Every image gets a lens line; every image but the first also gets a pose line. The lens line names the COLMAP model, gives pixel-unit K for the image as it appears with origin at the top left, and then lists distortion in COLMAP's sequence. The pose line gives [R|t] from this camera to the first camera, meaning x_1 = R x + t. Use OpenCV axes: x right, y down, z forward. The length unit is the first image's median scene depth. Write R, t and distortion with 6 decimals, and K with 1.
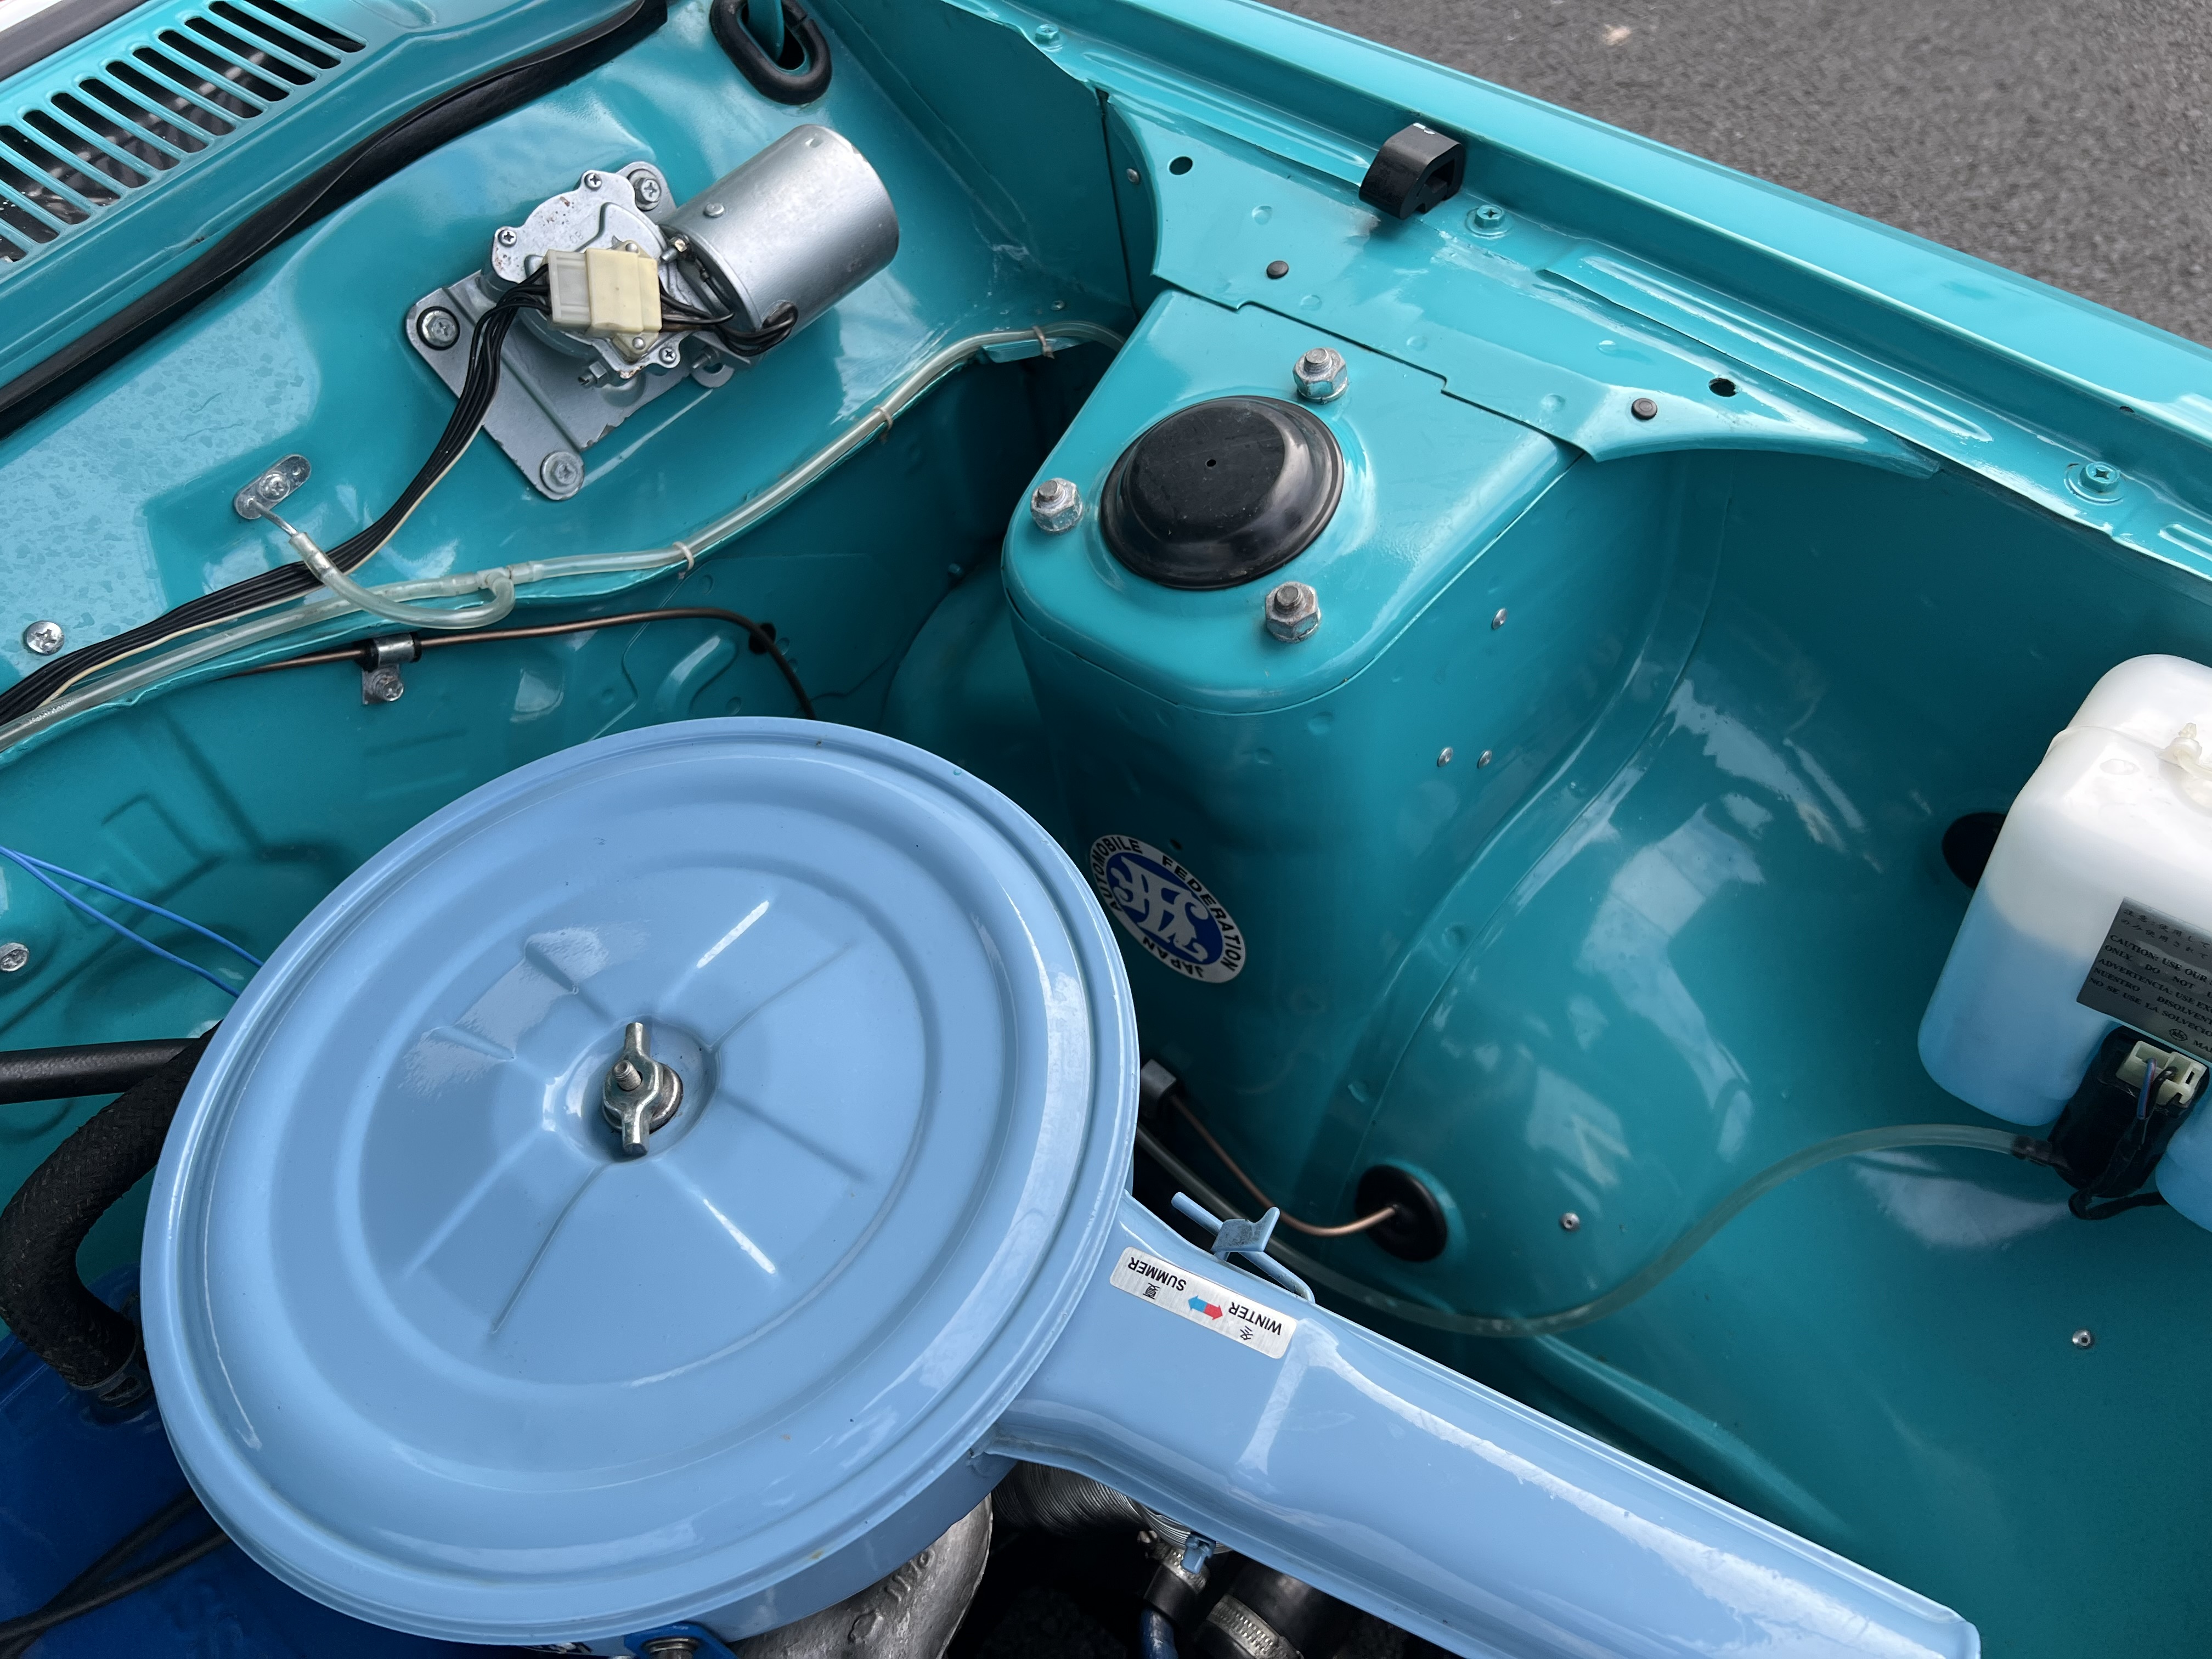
lens RADIAL K [[1647.5, 0, 1100.9], [0, 1647.5, 812.0], [0, 0, 1]] dist [0.008157, -0.024124]
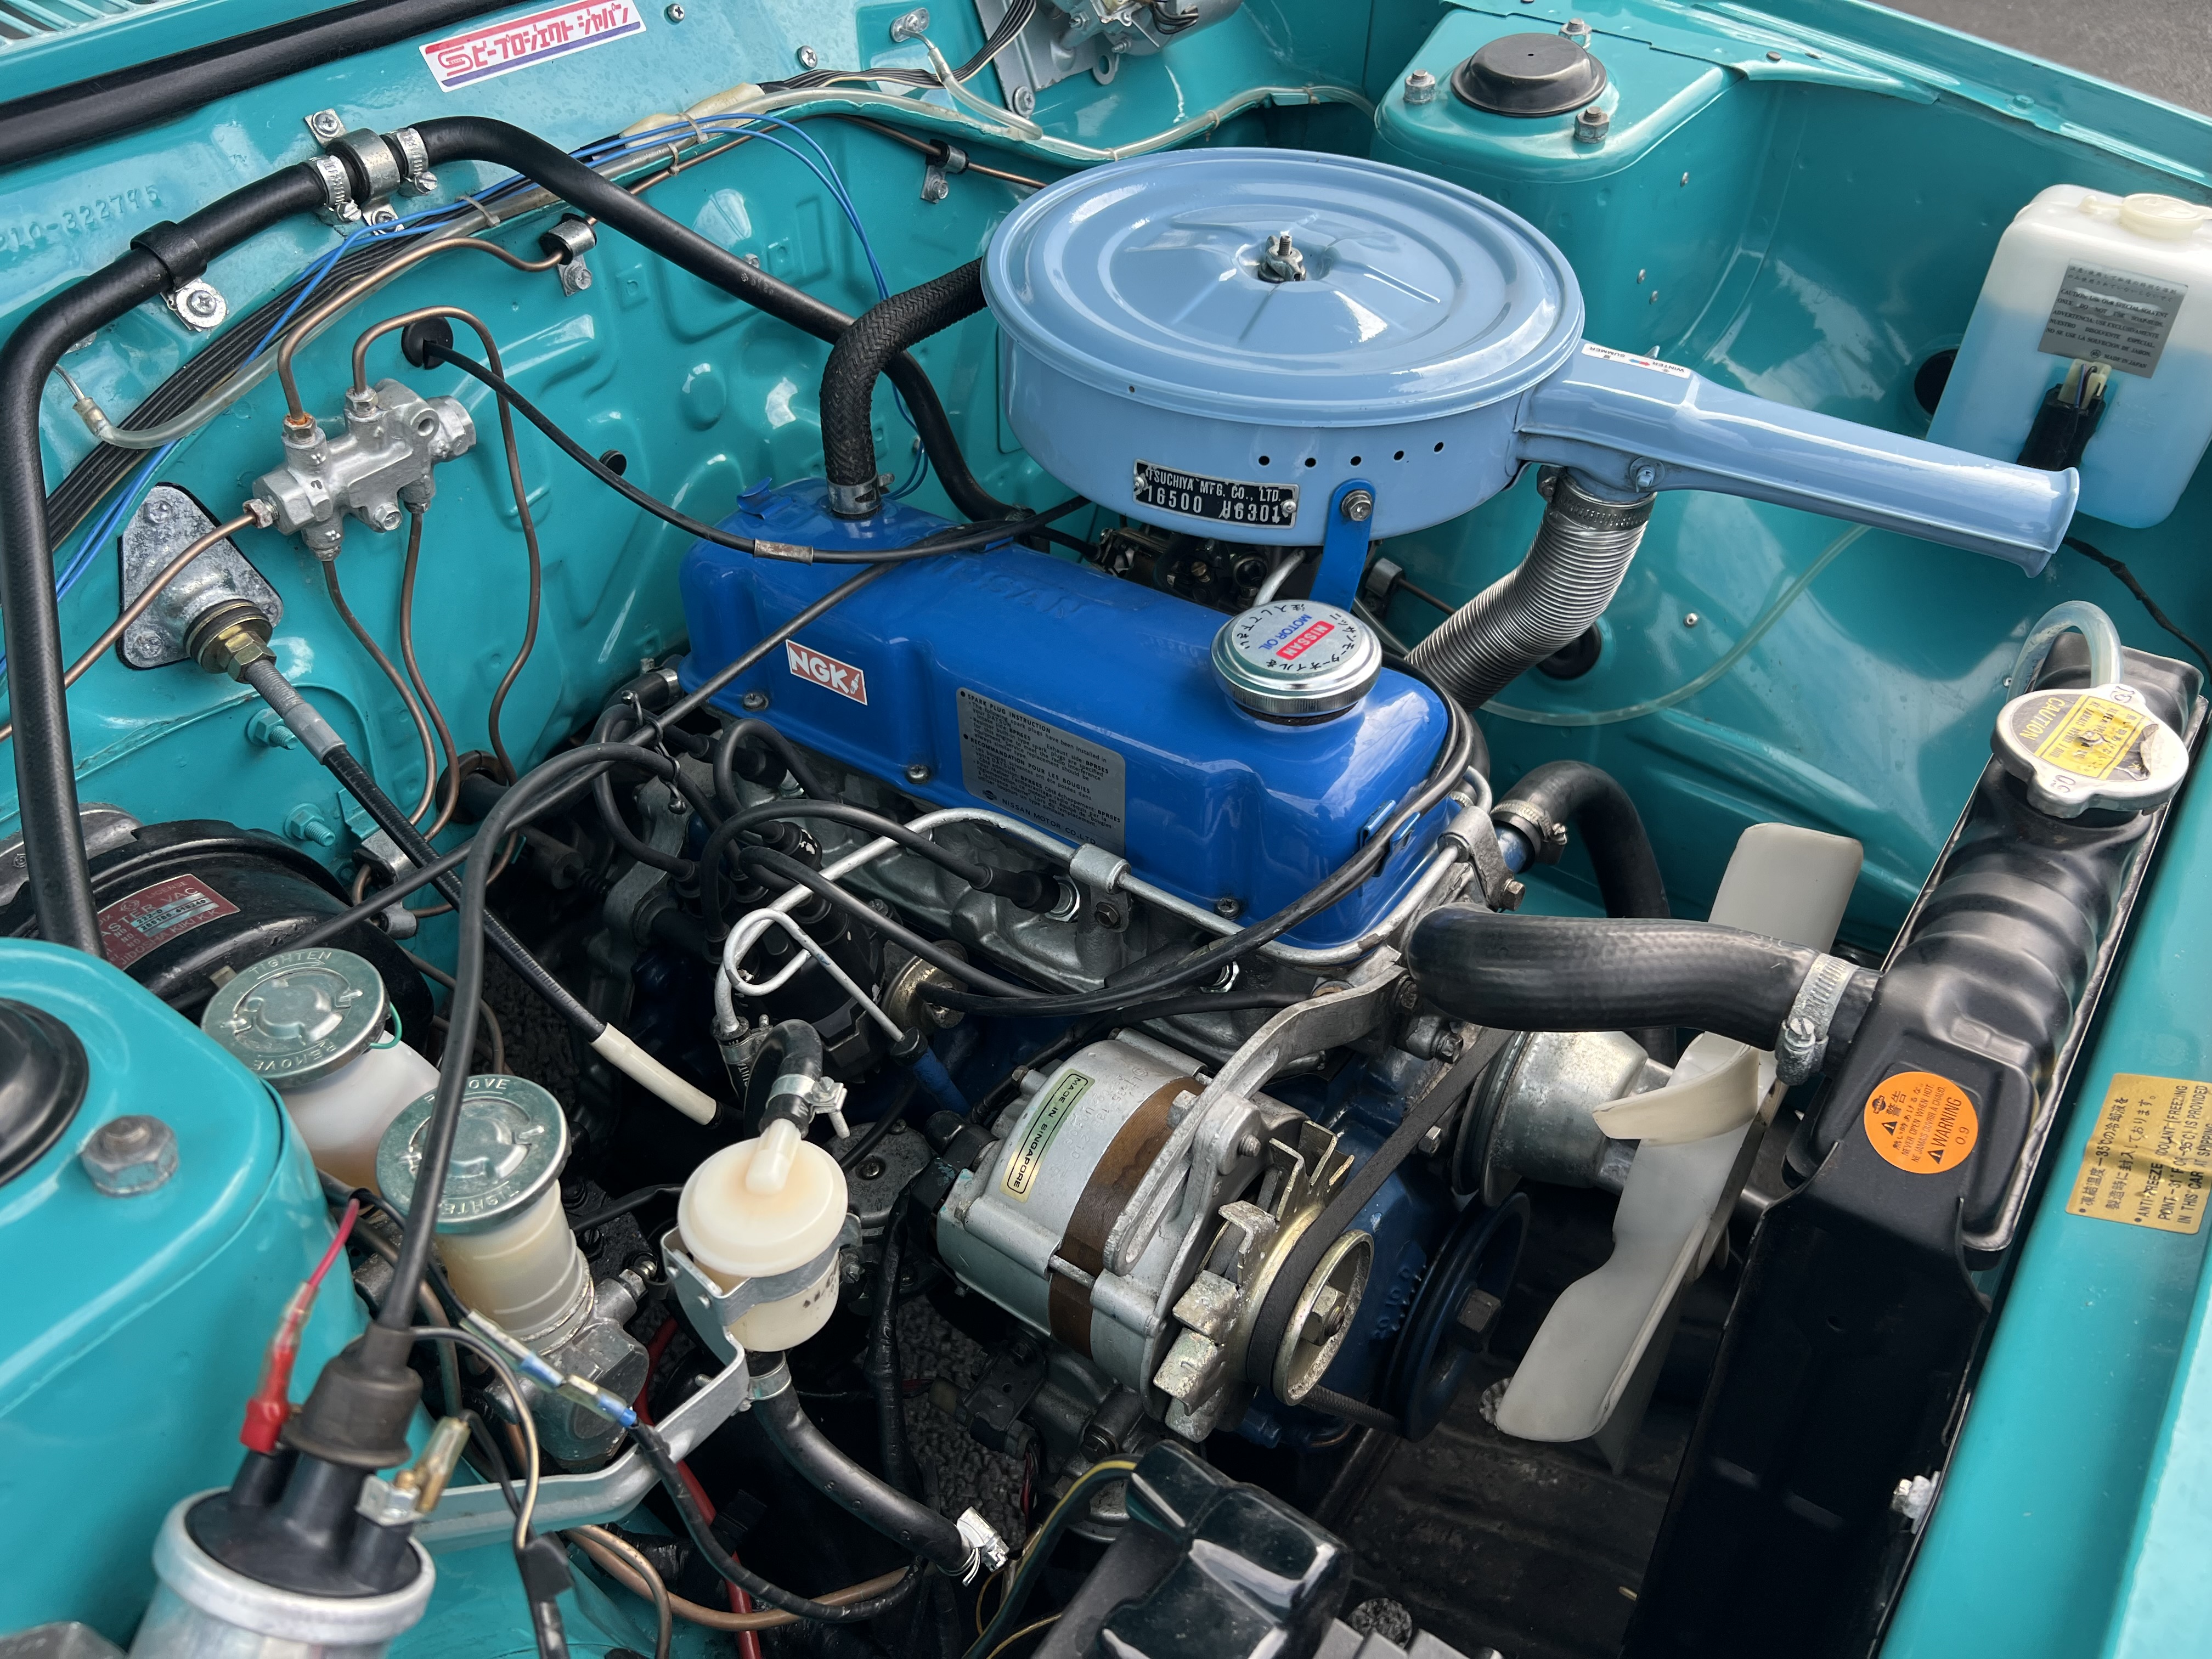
lens RADIAL K [[1671.2, 0, 1097.6], [0, 1671.2, 830.6], [0, 0, 1]] dist [0.020881, -0.001906]
pose [[0.985169, 0.065782, 0.158474, -0.514923], [-0.040033, 0.986223, -0.160506, 0.751716], [-0.166849, 0.151781, 0.974230, -0.404862]]
